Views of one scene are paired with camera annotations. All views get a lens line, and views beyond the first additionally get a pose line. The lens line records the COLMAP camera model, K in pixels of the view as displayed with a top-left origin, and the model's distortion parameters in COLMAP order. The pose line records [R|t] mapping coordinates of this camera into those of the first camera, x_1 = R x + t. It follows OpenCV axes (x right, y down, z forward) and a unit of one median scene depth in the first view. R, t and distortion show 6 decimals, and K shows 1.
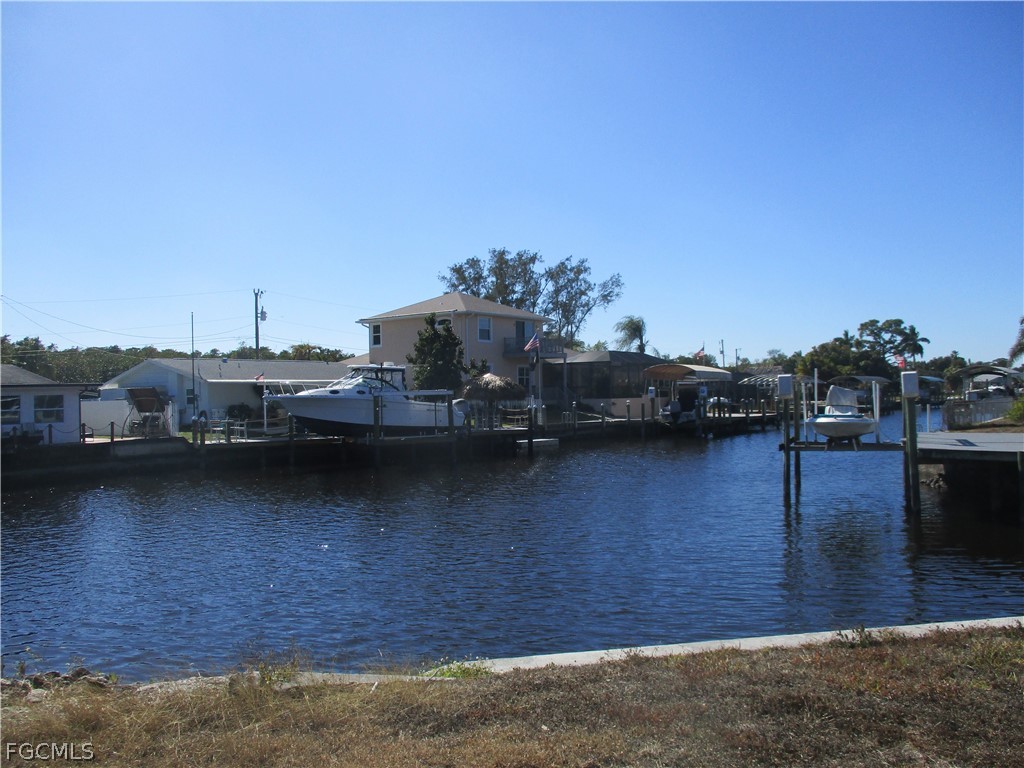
lens RADIAL K [[855.3, 0, 508.0], [0, 855.3, 371.2], [0, 0, 1]] dist [-0.026969, 0.018149]
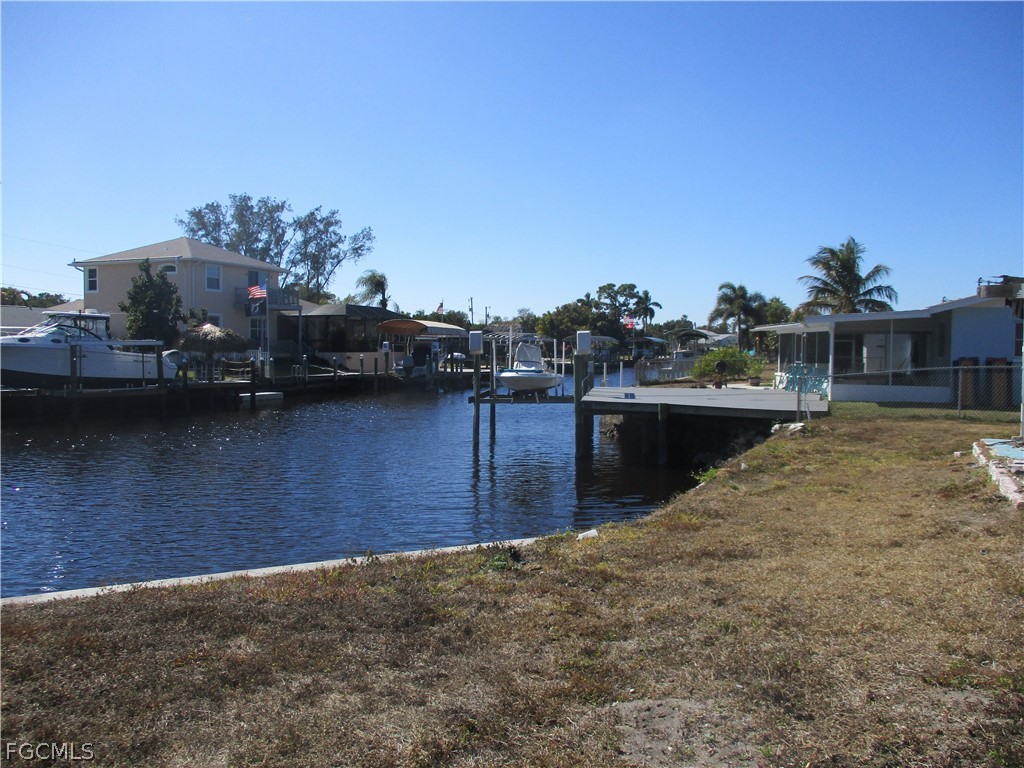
lens RADIAL K [[855.3, 0, 508.0], [0, 855.3, 371.2], [0, 0, 1]] dist [-0.026969, 0.018149]
pose [[0.961326, 0.010087, 0.275227, 0.025230], [-0.024592, 0.998481, 0.049303, -0.000001], [-0.274312, -0.054165, 0.960114, -0.011634]]
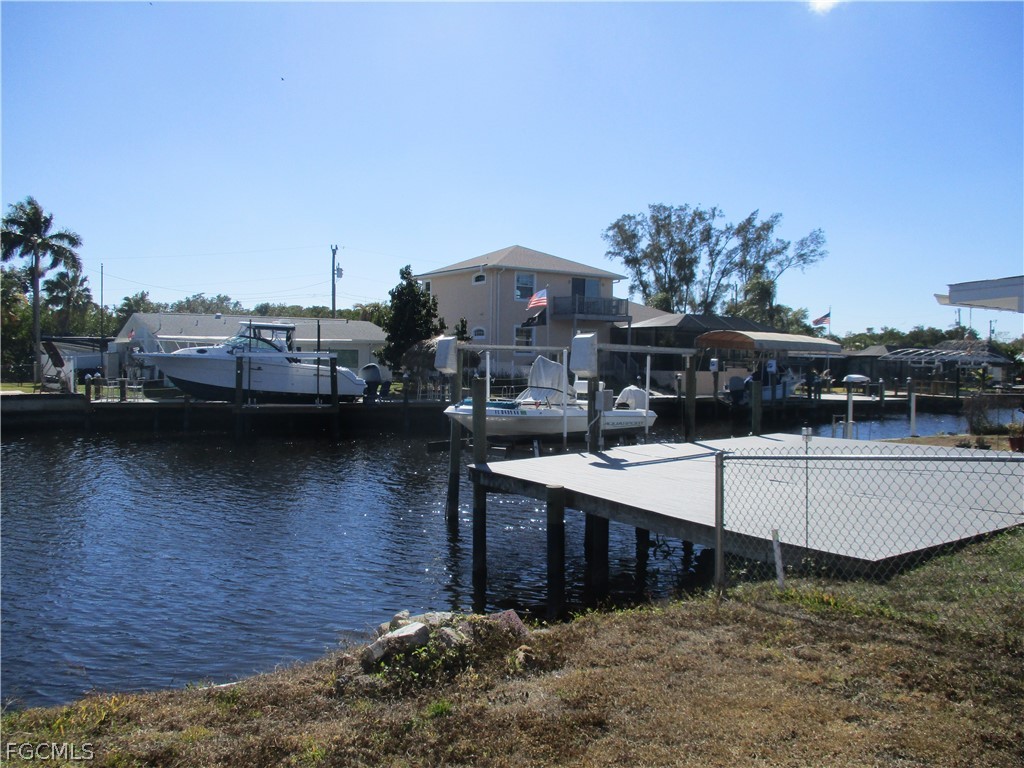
lens RADIAL K [[855.3, 0, 508.0], [0, 855.3, 371.2], [0, 0, 1]] dist [-0.026969, 0.018149]
pose [[0.951135, 0.036305, -0.306634, 0.203909], [-0.023974, 0.998749, 0.043889, -0.000601], [0.307844, -0.034393, 0.950815, 0.140824]]
